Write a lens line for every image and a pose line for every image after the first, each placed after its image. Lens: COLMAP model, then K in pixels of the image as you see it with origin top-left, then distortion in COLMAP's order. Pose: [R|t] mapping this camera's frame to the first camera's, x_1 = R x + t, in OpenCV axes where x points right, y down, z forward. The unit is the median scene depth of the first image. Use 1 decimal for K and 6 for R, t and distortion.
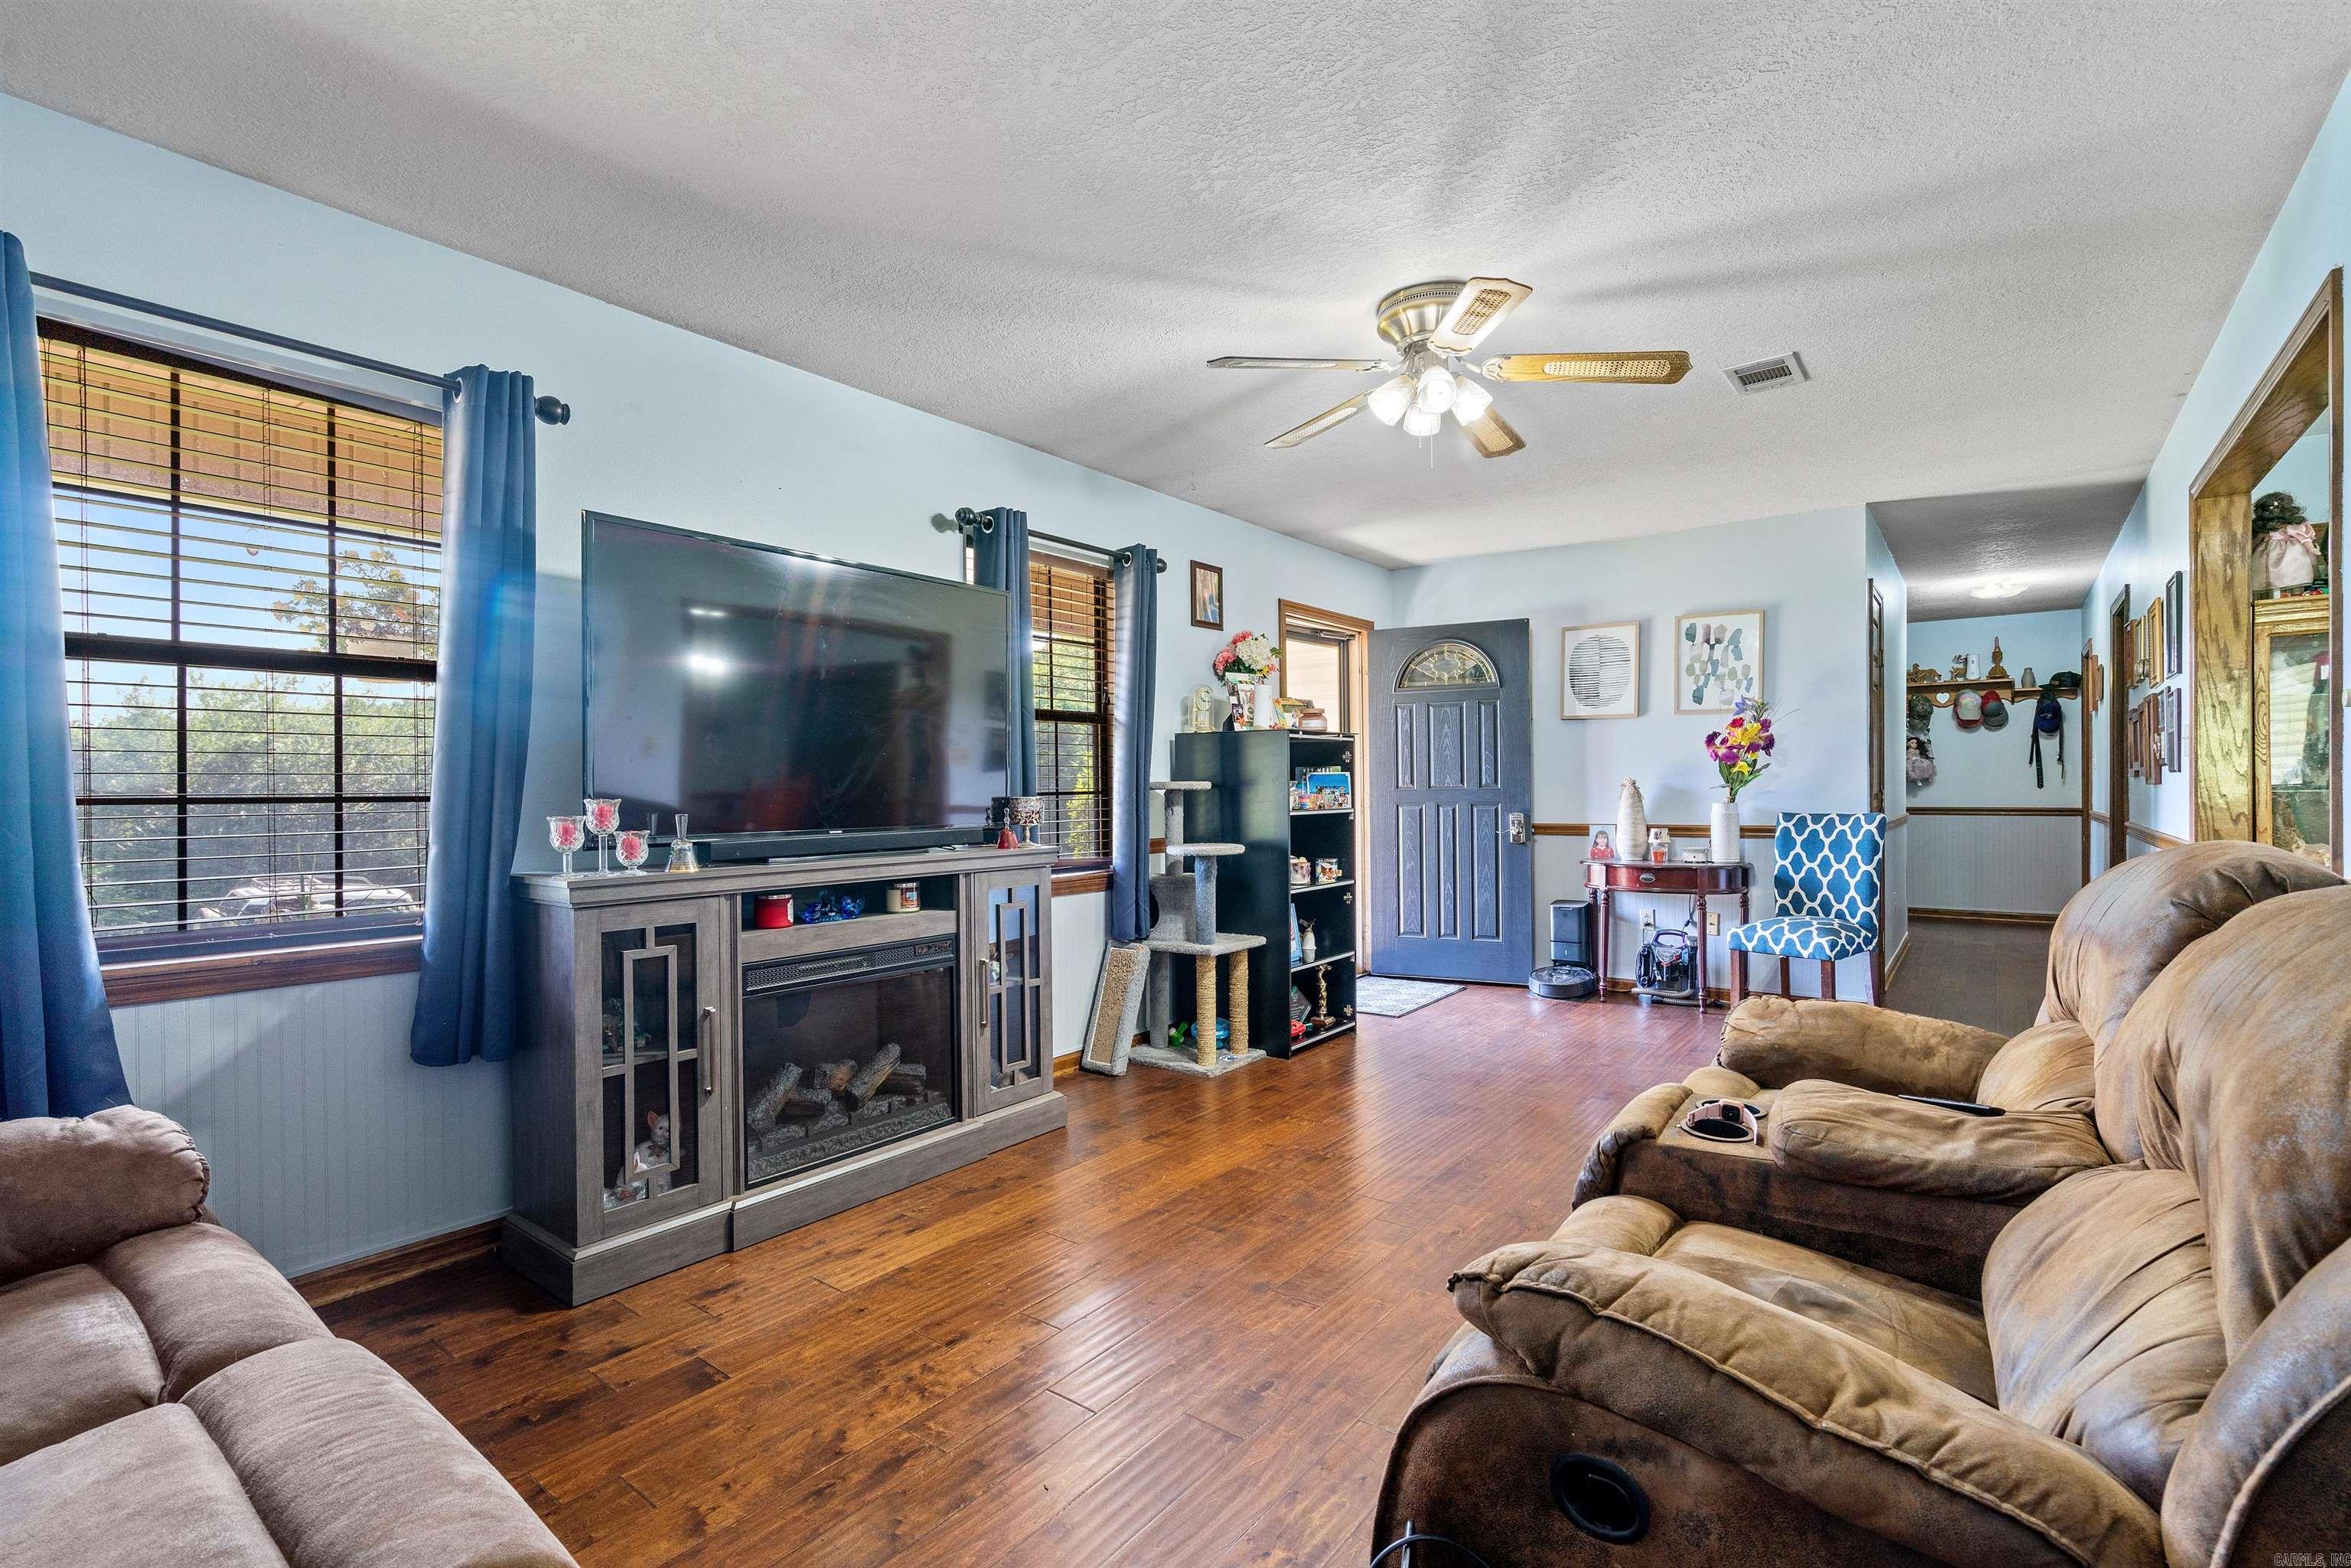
lens RADIAL K [[1069.1, 0, 1156.8], [0, 1069.1, 789.7], [0, 0, 1]] dist [-0.007288, 0.003341]
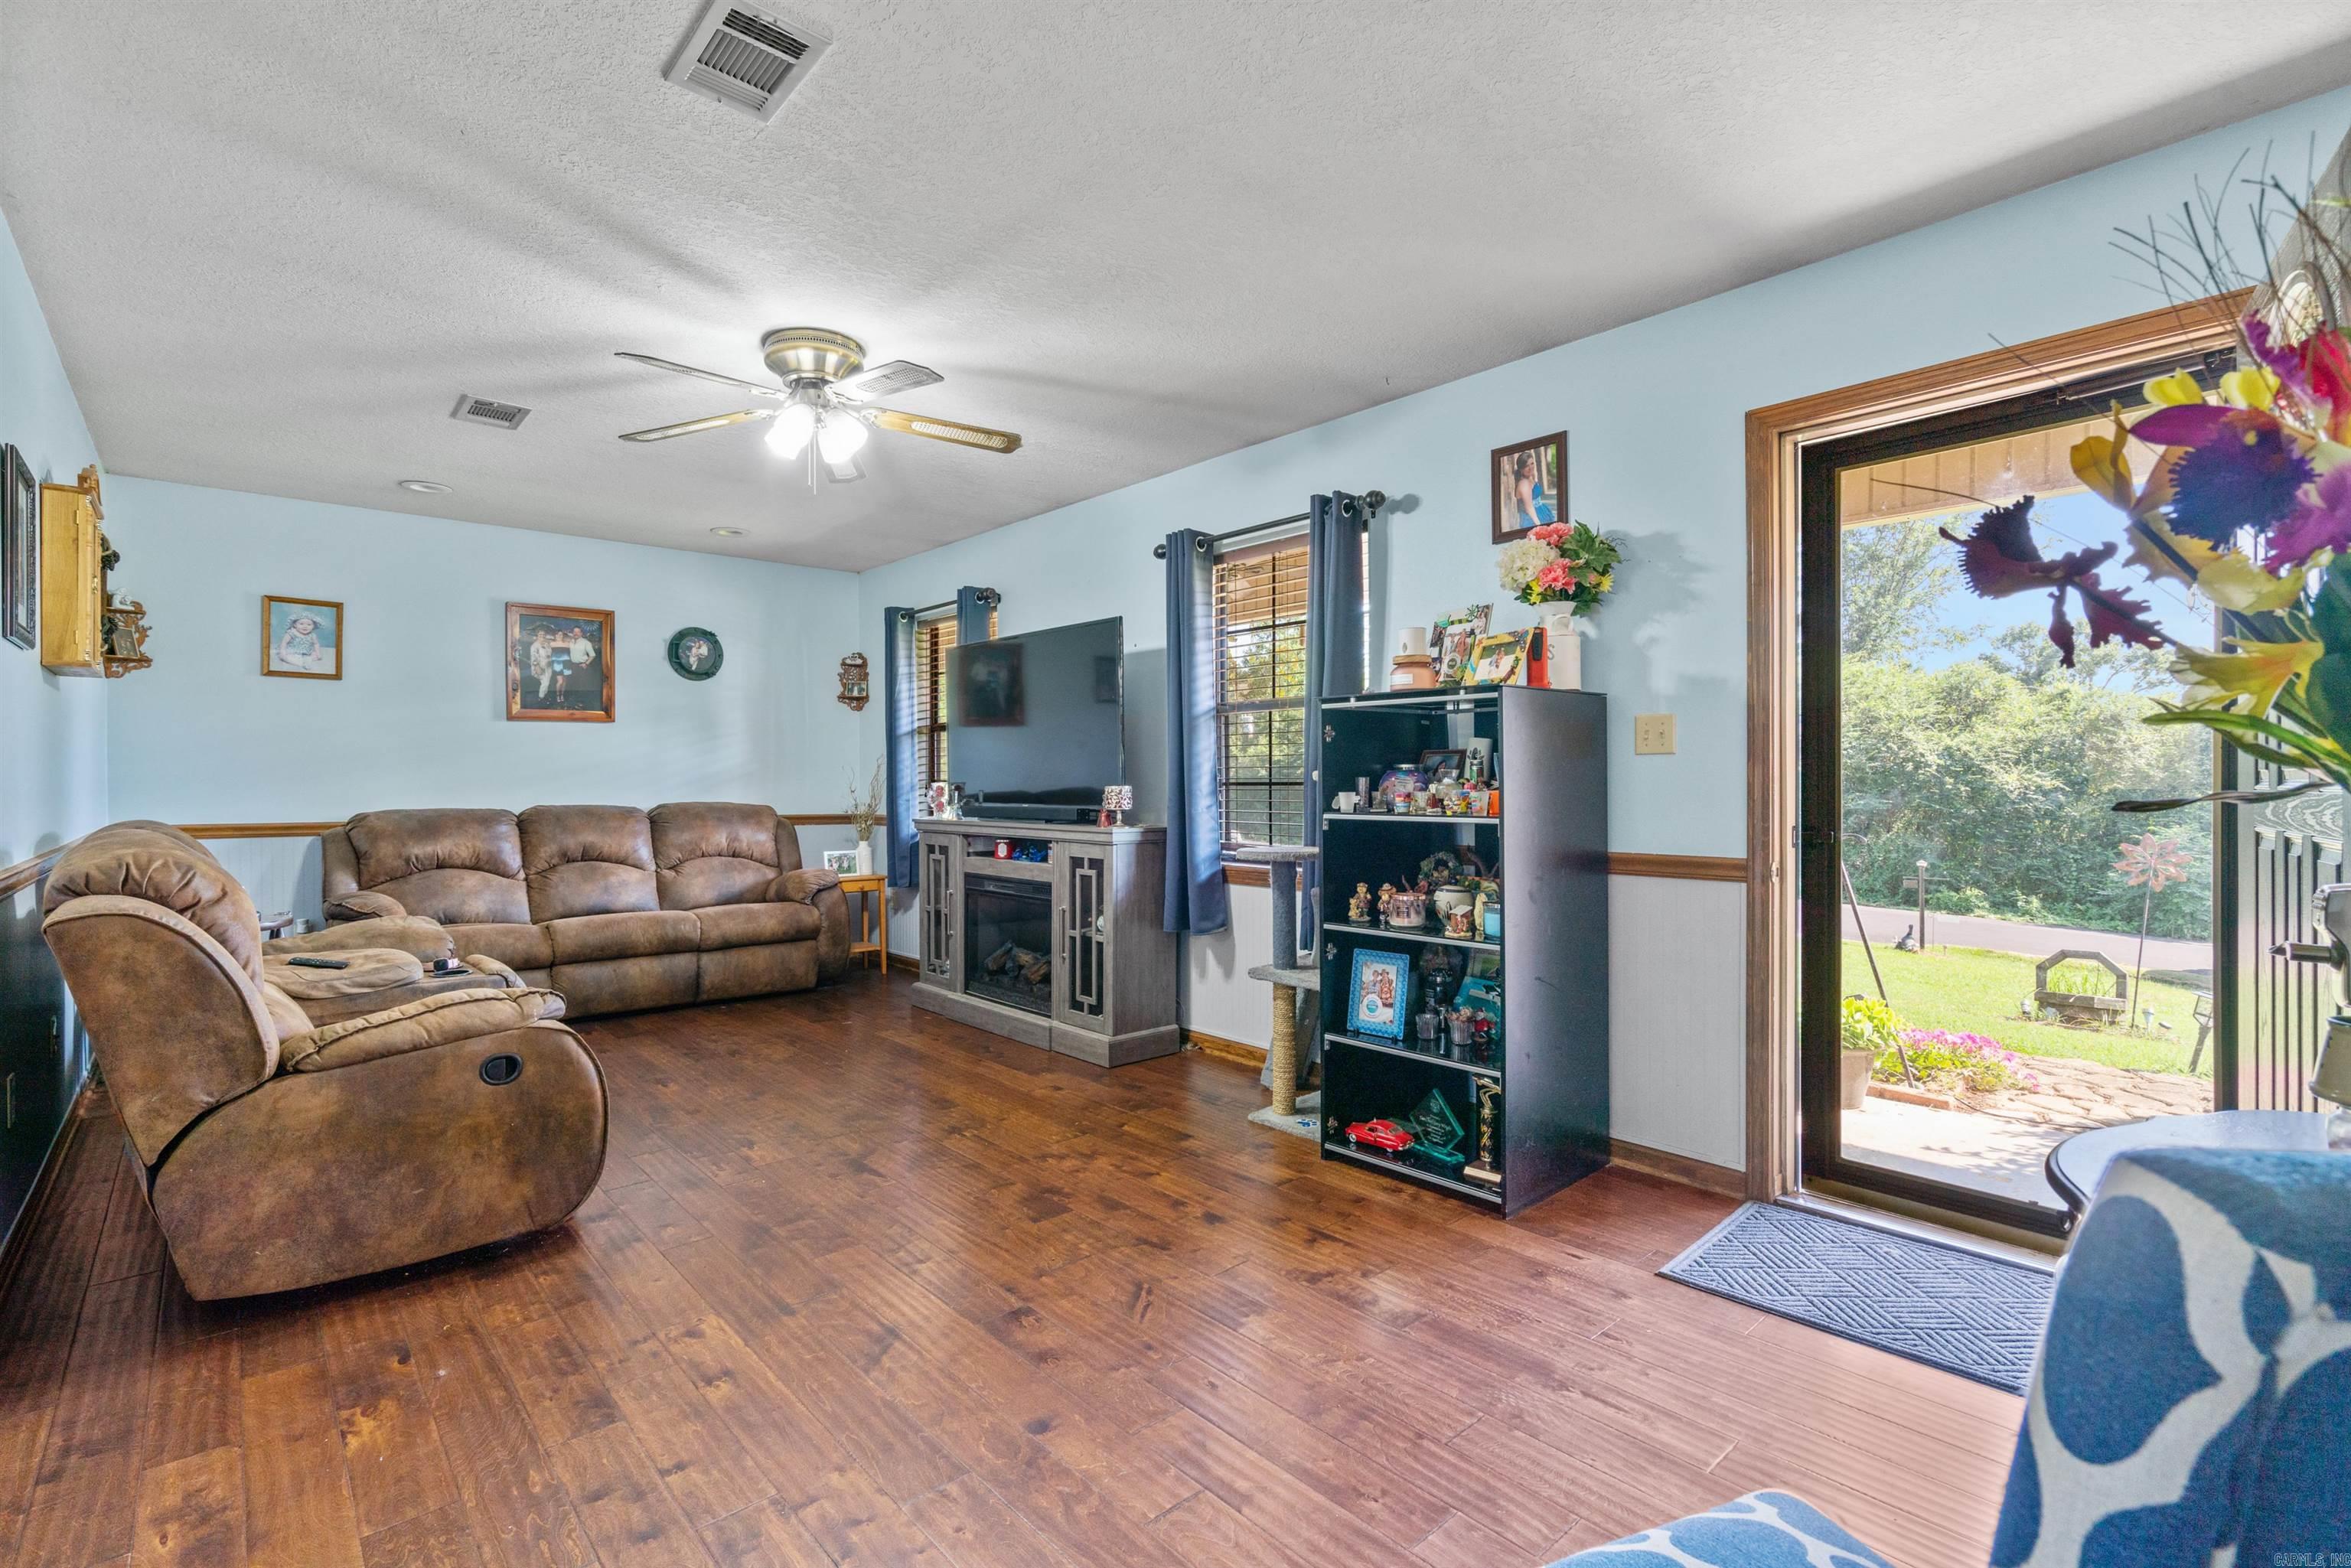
lens RADIAL K [[1069.1, 0, 1156.7], [0, 1069.1, 781.8], [0, 0, 1]] dist [-0.007288, 0.003341]
pose [[-0.178691, 0.012083, -0.983831, 1.099041], [0.003474, 0.999926, 0.011650, -0.011720], [0.983899, -0.001336, -0.178719, 1.319633]]
